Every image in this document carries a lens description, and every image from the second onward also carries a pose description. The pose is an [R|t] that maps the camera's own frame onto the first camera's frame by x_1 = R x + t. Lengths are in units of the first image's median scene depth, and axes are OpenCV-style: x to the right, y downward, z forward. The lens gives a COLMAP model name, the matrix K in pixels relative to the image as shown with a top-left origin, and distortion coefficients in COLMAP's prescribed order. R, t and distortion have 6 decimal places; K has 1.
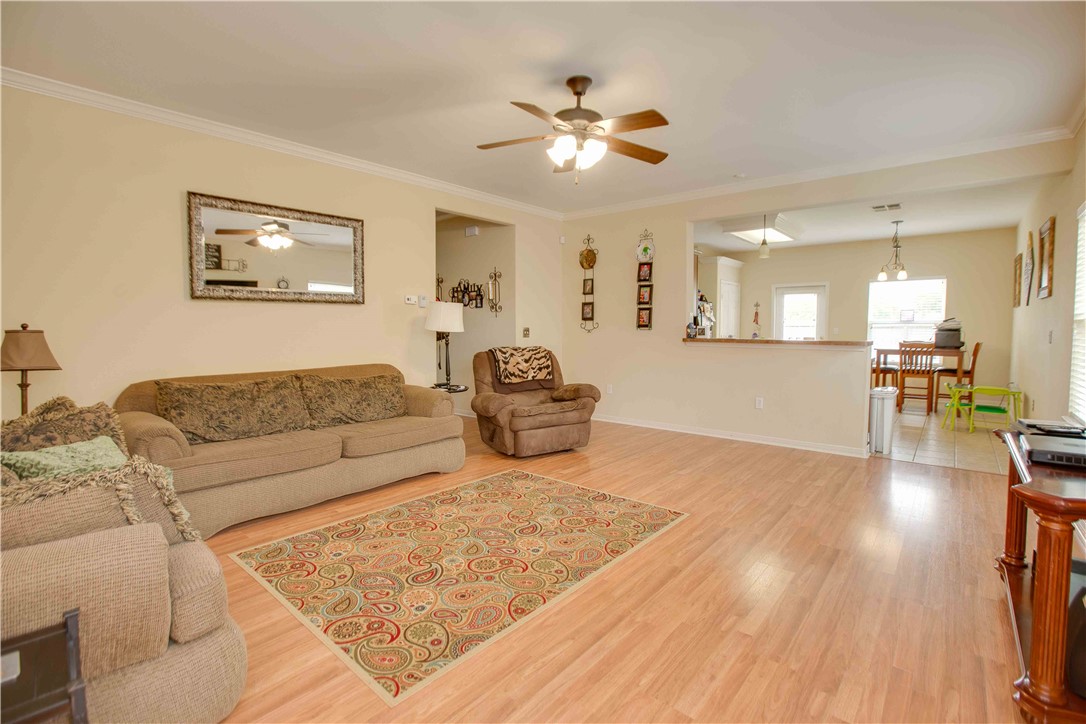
lens RADIAL K [[496.0, 0, 544.3], [0, 496.0, 355.1], [0, 0, 1]] dist [-0.029071, 0.000006]
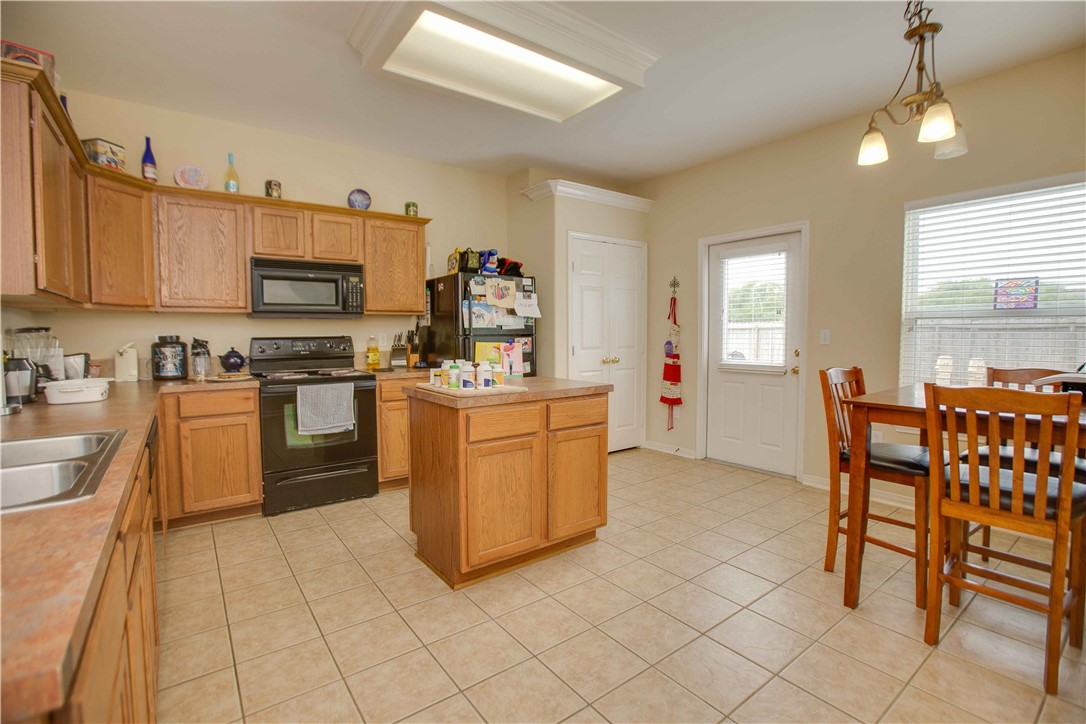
lens RADIAL K [[496.0, 0, 543.8], [0, 496.0, 359.6], [0, 0, 1]] dist [-0.029071, 0.000006]
pose [[0.977036, 0.009766, -0.212850, 0.438690], [-0.009371, 0.999952, 0.002864, -0.027861], [0.212868, -0.000804, 0.977081, 0.525392]]
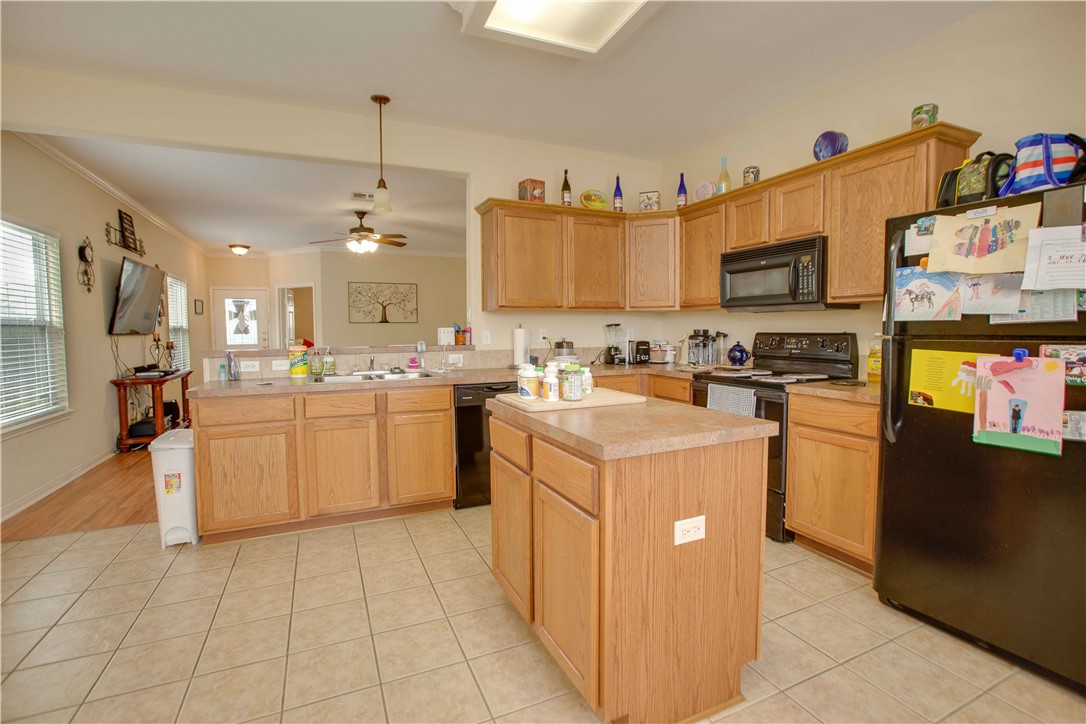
lens RADIAL K [[496.0, 0, 543.6], [0, 496.0, 358.2], [0, 0, 1]] dist [-0.029071, 0.000006]
pose [[-0.411920, 0.061555, -0.909139, 0.549471], [-0.043704, 0.995233, 0.087186, -0.048524], [0.910171, 0.075647, -0.407266, 0.866343]]
